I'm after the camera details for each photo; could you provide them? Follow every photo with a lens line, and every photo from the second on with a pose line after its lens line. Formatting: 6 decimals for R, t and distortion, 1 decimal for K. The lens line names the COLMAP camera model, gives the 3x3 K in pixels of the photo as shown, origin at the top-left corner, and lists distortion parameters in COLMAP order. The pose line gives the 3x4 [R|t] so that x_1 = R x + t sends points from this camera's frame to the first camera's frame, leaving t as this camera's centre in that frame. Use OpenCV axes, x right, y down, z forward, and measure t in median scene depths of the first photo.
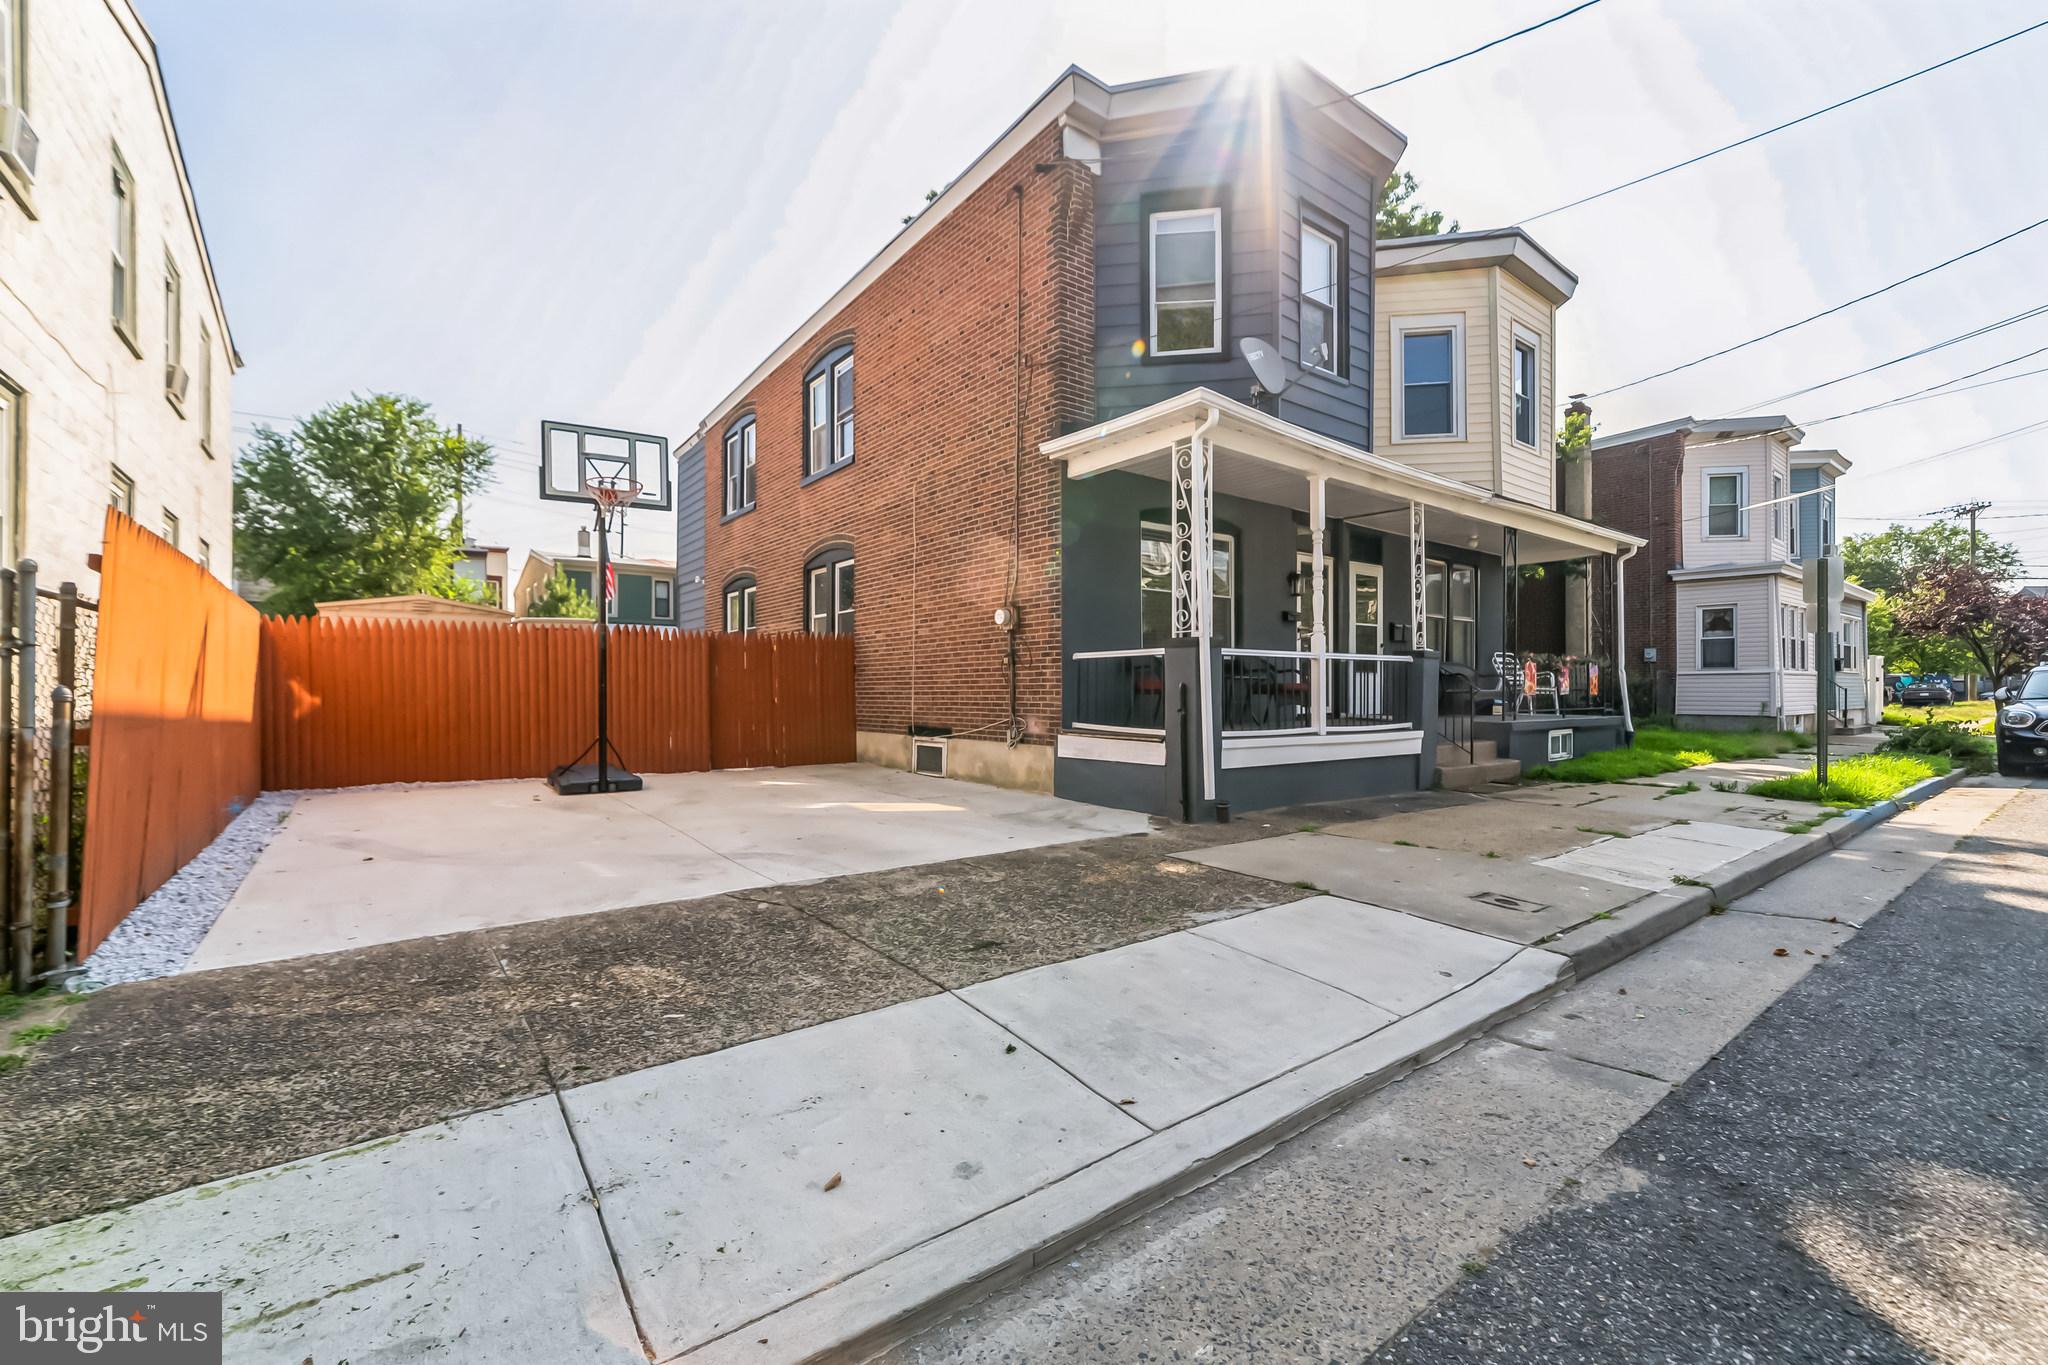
lens RADIAL K [[852.3, 0, 1027.5], [0, 852.3, 692.4], [0, 0, 1]] dist [-0.001885, 0.000525]
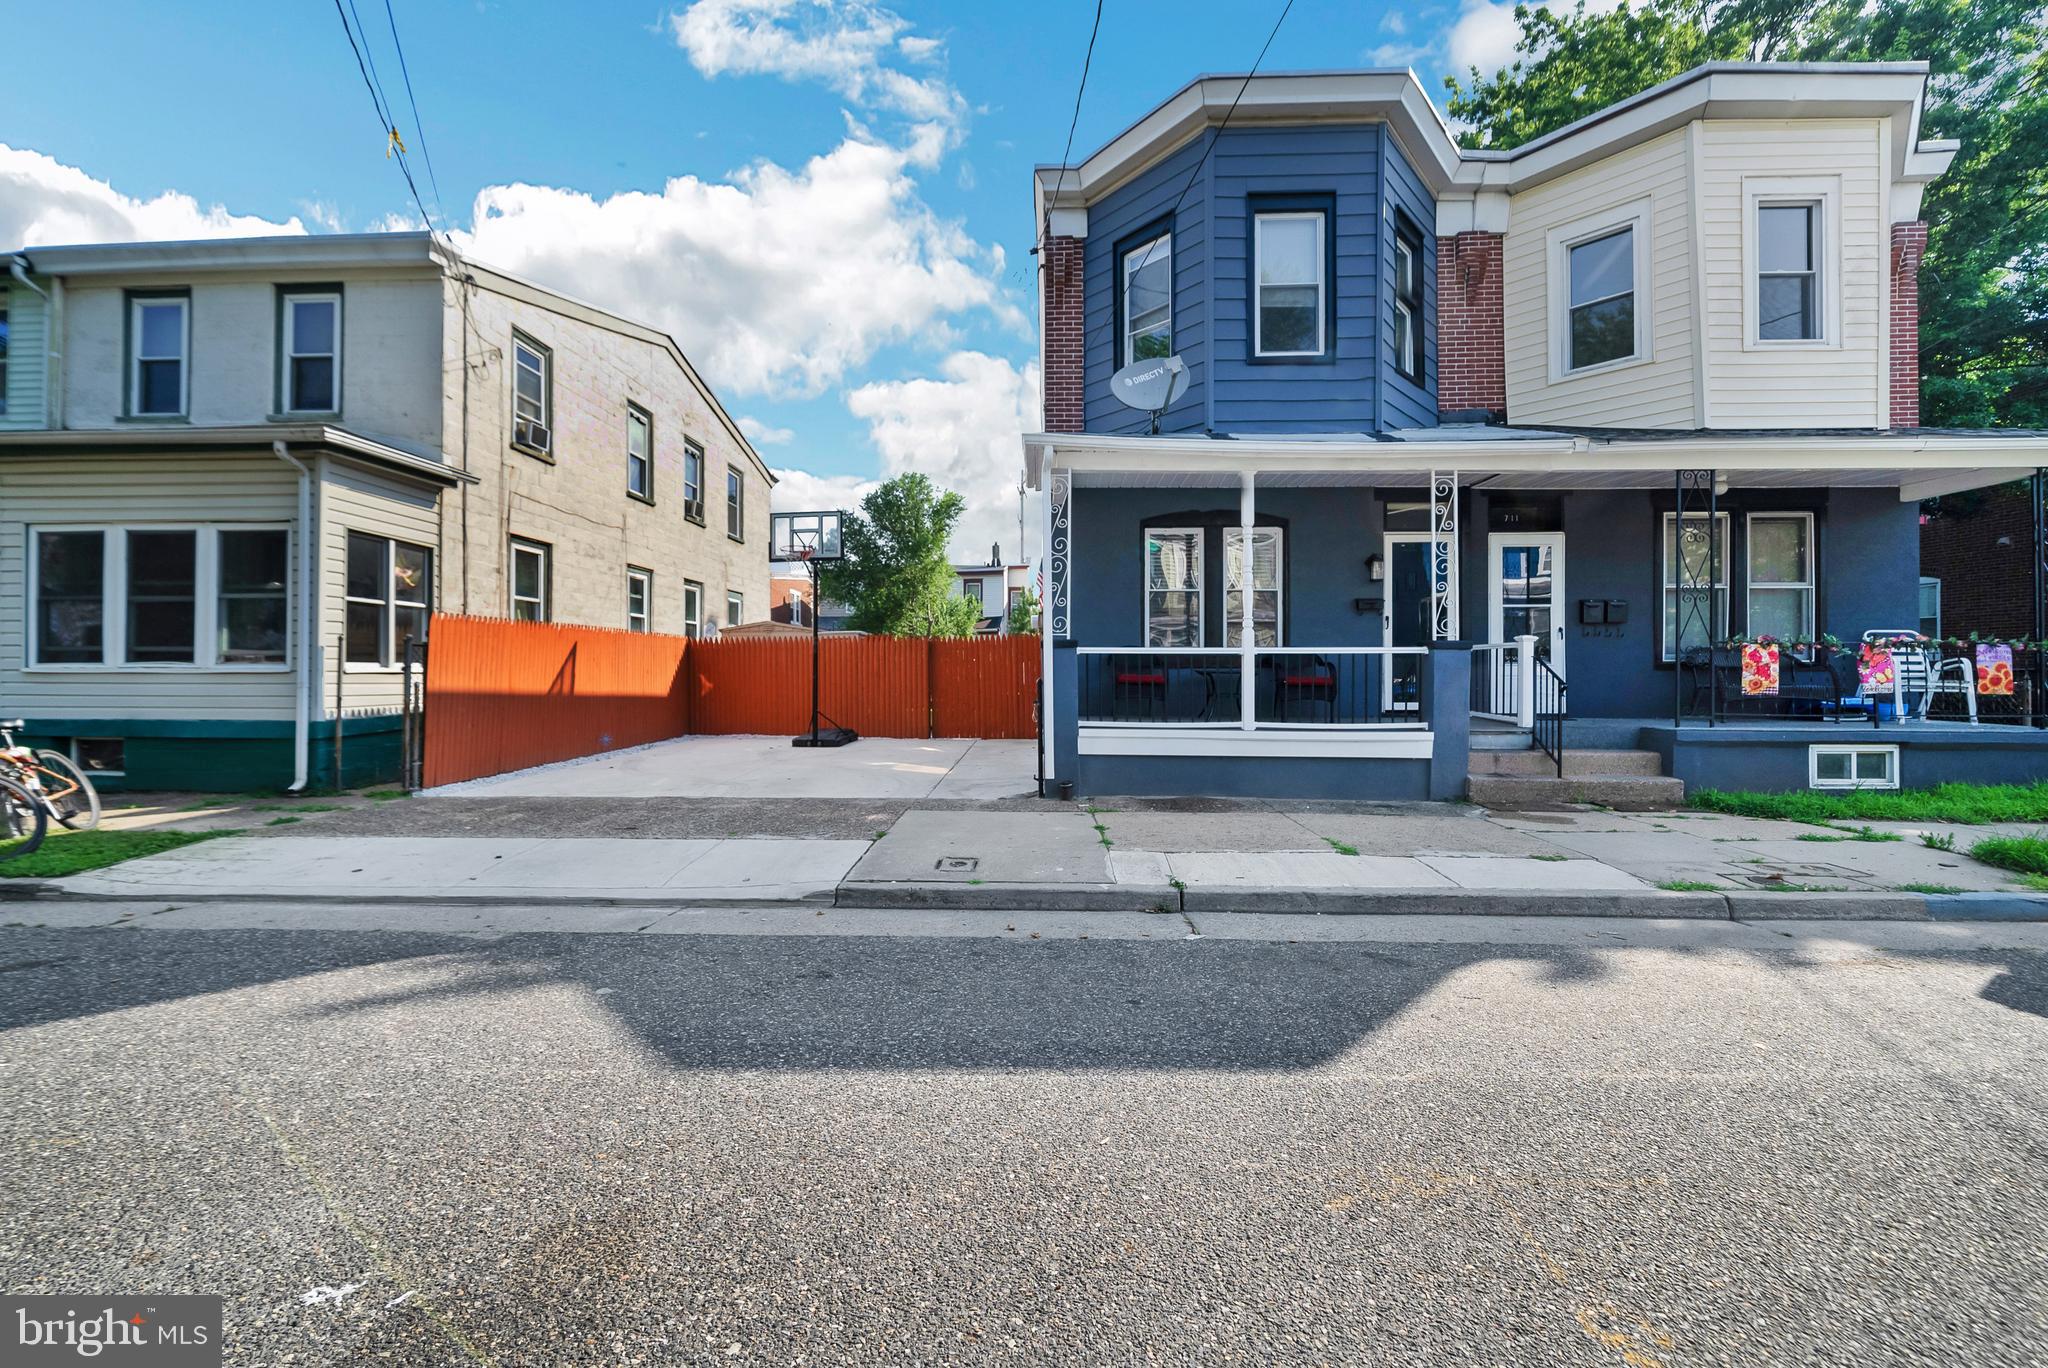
lens RADIAL K [[852.3, 0, 1038.5], [0, 852.3, 674.2], [0, 0, 1]] dist [-0.001885, 0.000525]
pose [[0.768955, 0.002471, -0.639298, 0.720962], [-0.004173, 0.999991, -0.001154, -0.012205], [0.639289, 0.003555, 0.768958, 0.068069]]
